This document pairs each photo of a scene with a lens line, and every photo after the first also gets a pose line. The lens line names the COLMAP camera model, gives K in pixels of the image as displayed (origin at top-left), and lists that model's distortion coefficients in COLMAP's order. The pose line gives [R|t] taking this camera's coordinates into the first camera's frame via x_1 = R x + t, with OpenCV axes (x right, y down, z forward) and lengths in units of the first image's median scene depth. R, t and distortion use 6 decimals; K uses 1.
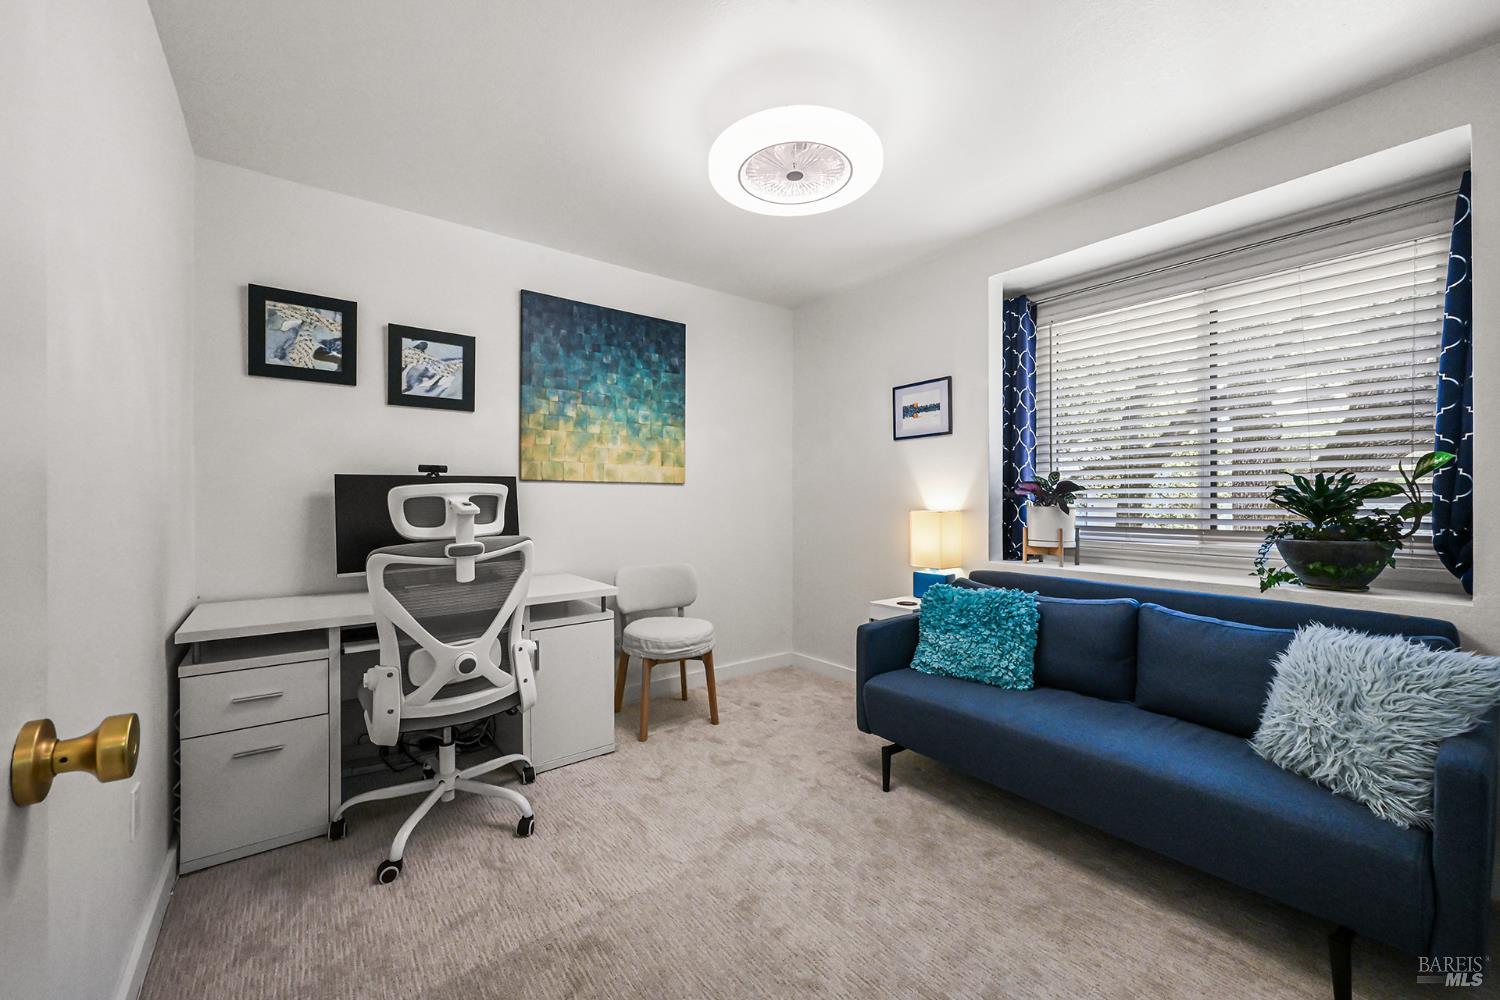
lens RADIAL K [[593.9, 0, 754.0], [0, 593.9, 502.5], [0, 0, 1]] dist [-0.001811, -0.000717]
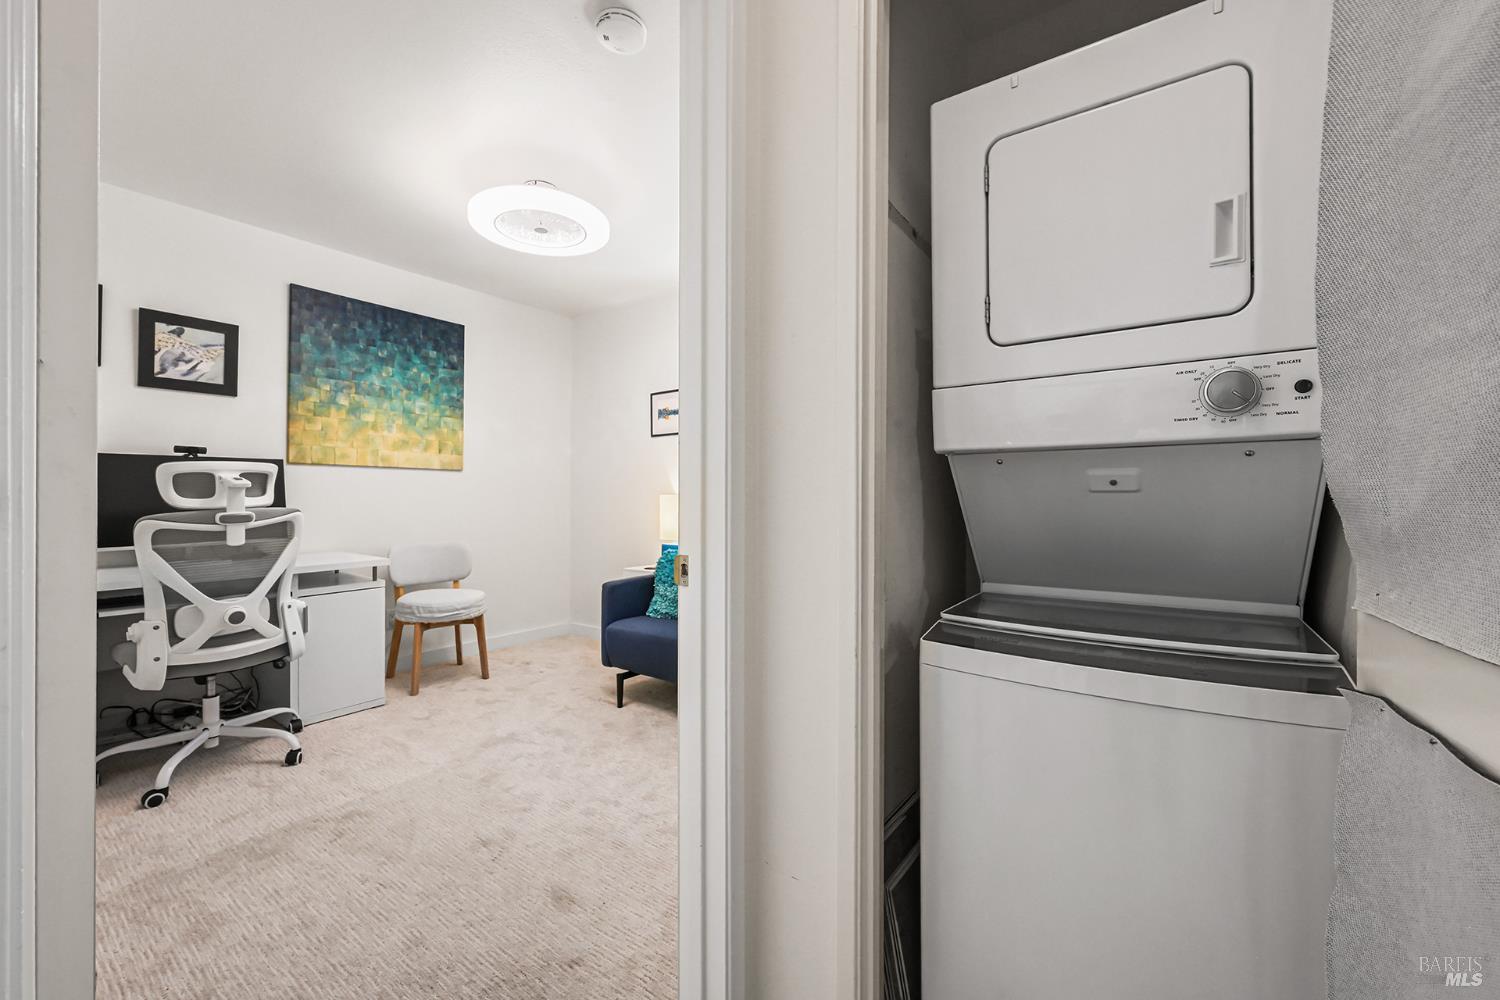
lens RADIAL K [[593.9, 0, 745.5], [0, 593.9, 495.0], [0, 0, 1]] dist [-0.001811, -0.000717]
pose [[0.958304, 0.004897, 0.285709, 0.102901], [-0.003666, 0.999982, -0.004843, 0.025203], [-0.285727, 0.003593, 0.958304, -0.292686]]
